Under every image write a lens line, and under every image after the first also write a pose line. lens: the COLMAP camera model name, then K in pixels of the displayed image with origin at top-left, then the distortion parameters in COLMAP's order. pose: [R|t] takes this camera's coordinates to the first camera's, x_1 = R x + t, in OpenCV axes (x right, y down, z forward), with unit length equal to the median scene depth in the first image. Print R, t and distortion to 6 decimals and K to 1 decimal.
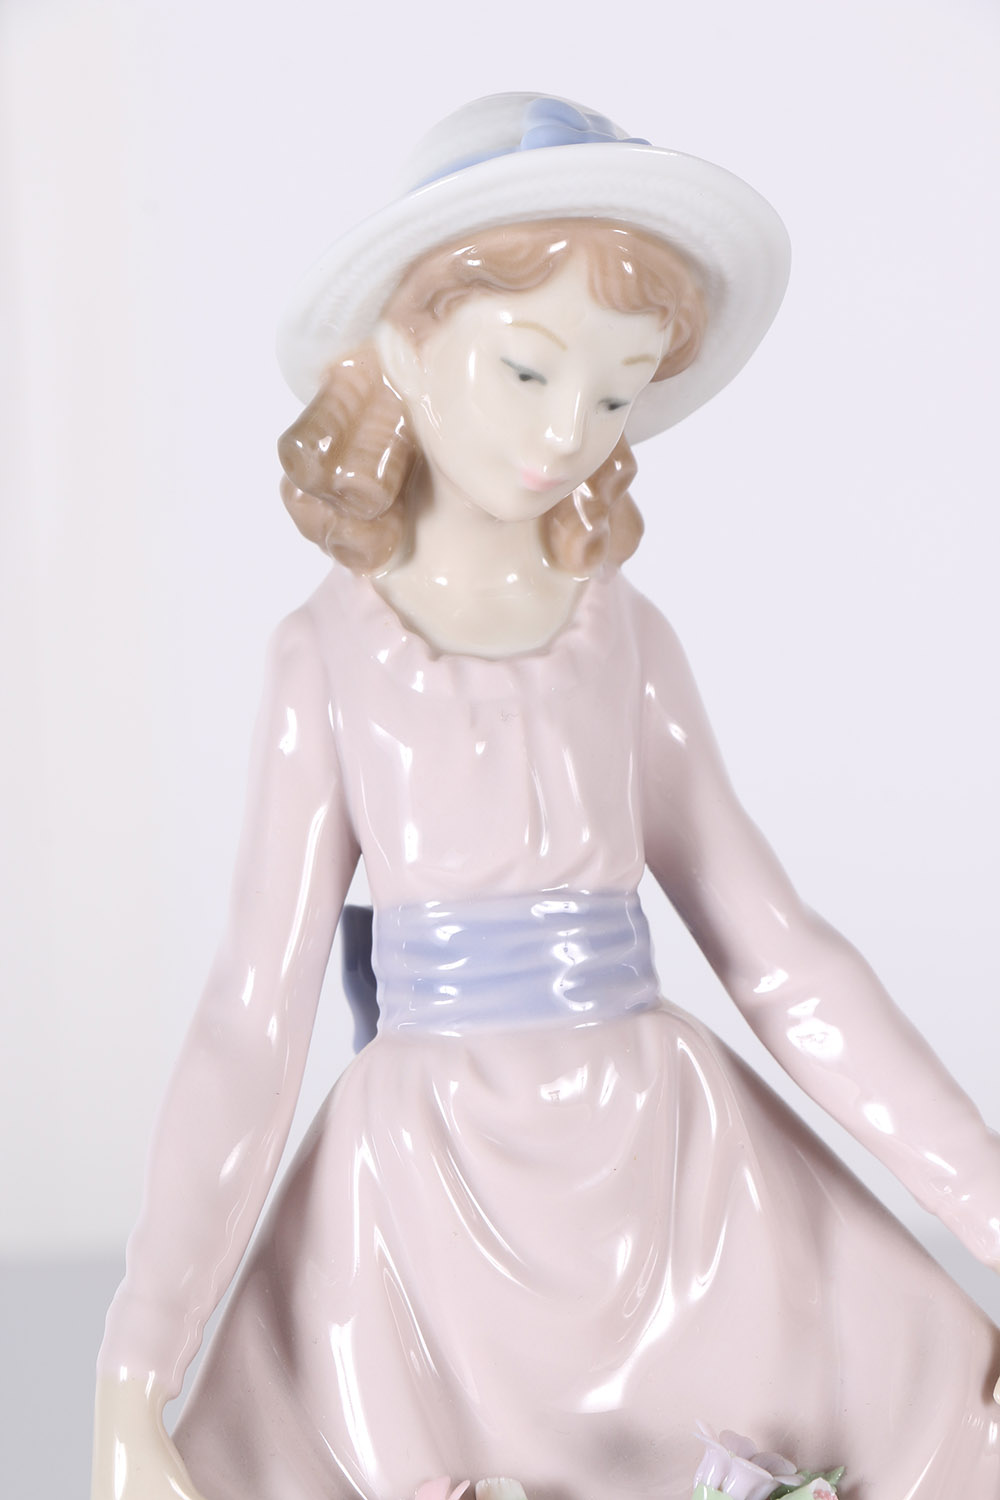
lens RADIAL K [[7320.0, 0, 506.0], [0, 7320.0, 742.5], [0, 0, 1]] dist [0.733618, 0.000000]
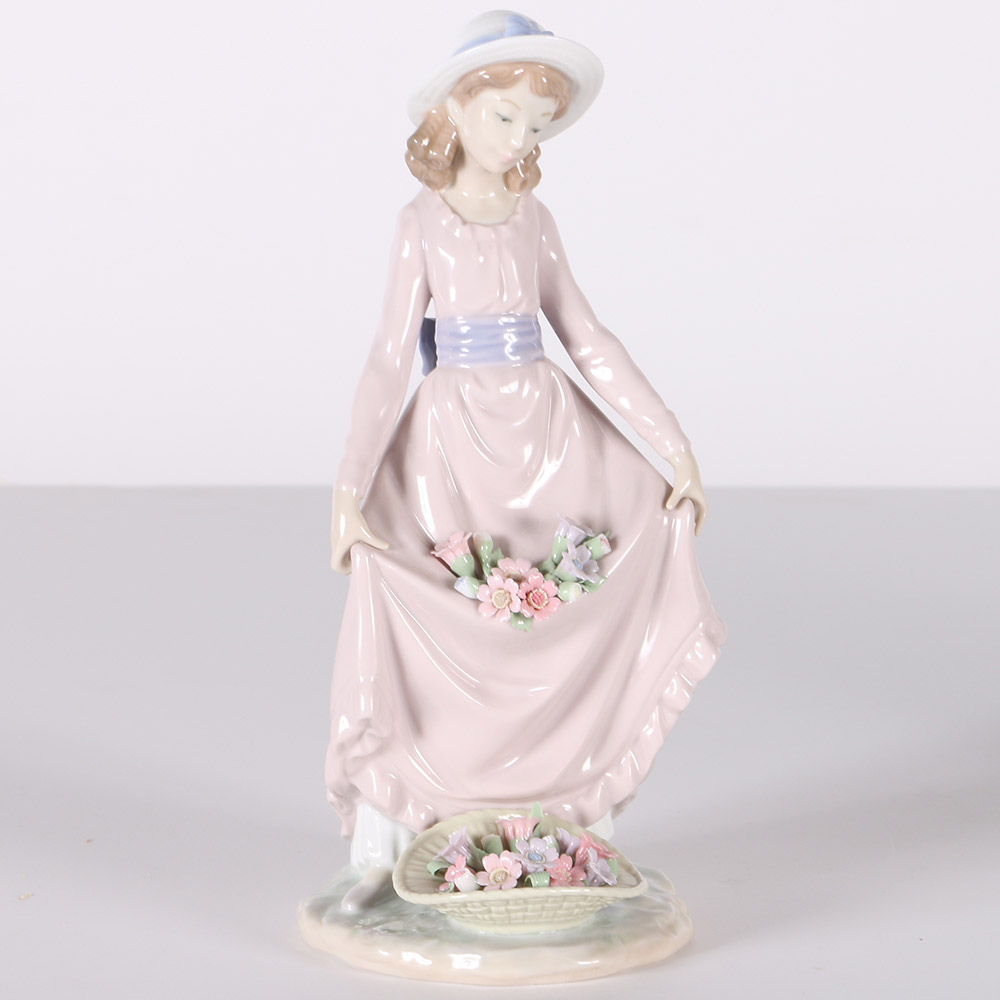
lens RADIAL K [[6196.3, 0, 498.6], [0, 6196.3, 499.4], [0, 0, 1]] dist [-0.031292, 0.000000]
pose [[0.996972, 0.028556, 0.072327, -0.155657], [-0.031904, 0.998452, 0.045568, -0.014615], [-0.070914, -0.047738, 0.996339, -1.224200]]
